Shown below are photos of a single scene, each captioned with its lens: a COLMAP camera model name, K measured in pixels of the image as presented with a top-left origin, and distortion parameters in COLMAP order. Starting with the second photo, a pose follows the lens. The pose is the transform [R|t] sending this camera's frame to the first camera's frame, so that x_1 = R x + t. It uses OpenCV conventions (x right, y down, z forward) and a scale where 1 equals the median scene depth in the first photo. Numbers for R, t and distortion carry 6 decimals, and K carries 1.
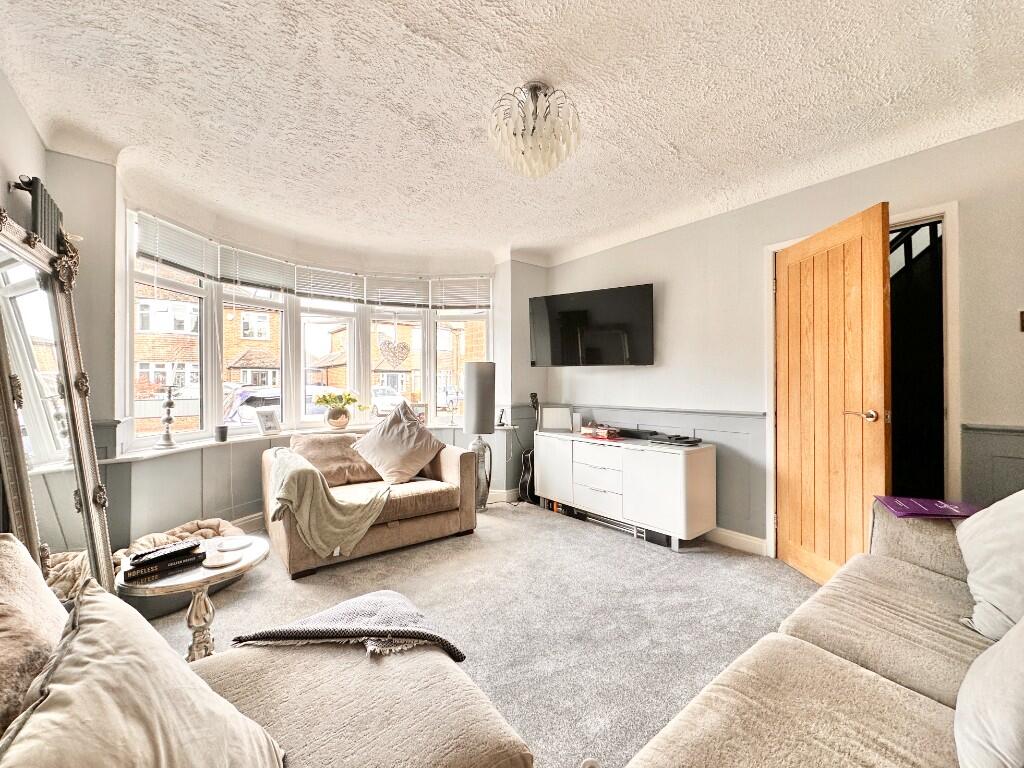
lens RADIAL K [[409.5, 0, 512.0], [0, 409.5, 384.0], [0, 0, 1]] dist [-0.000005, 0.000081]
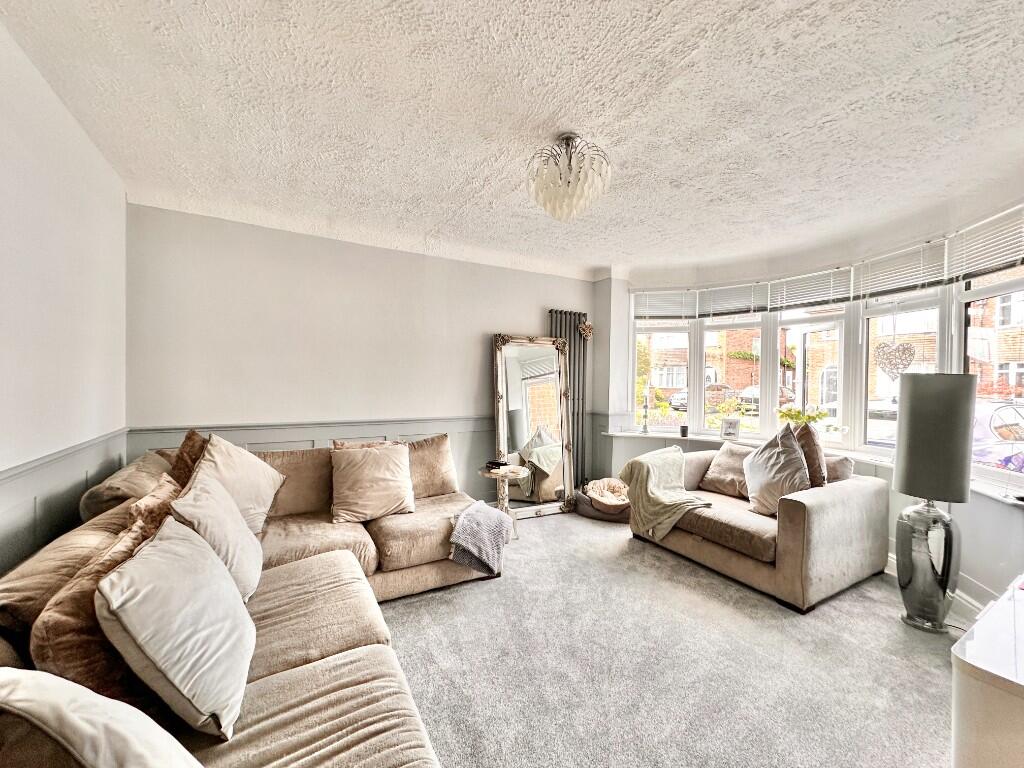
lens RADIAL K [[409.5, 0, 512.0], [0, 409.5, 384.0], [0, 0, 1]] dist [-0.000005, 0.000081]
pose [[-0.145222, 0.012862, -0.989316, 0.757269], [-0.011255, 0.999829, 0.014651, -0.052493], [0.989335, 0.013263, -0.145052, 0.652210]]
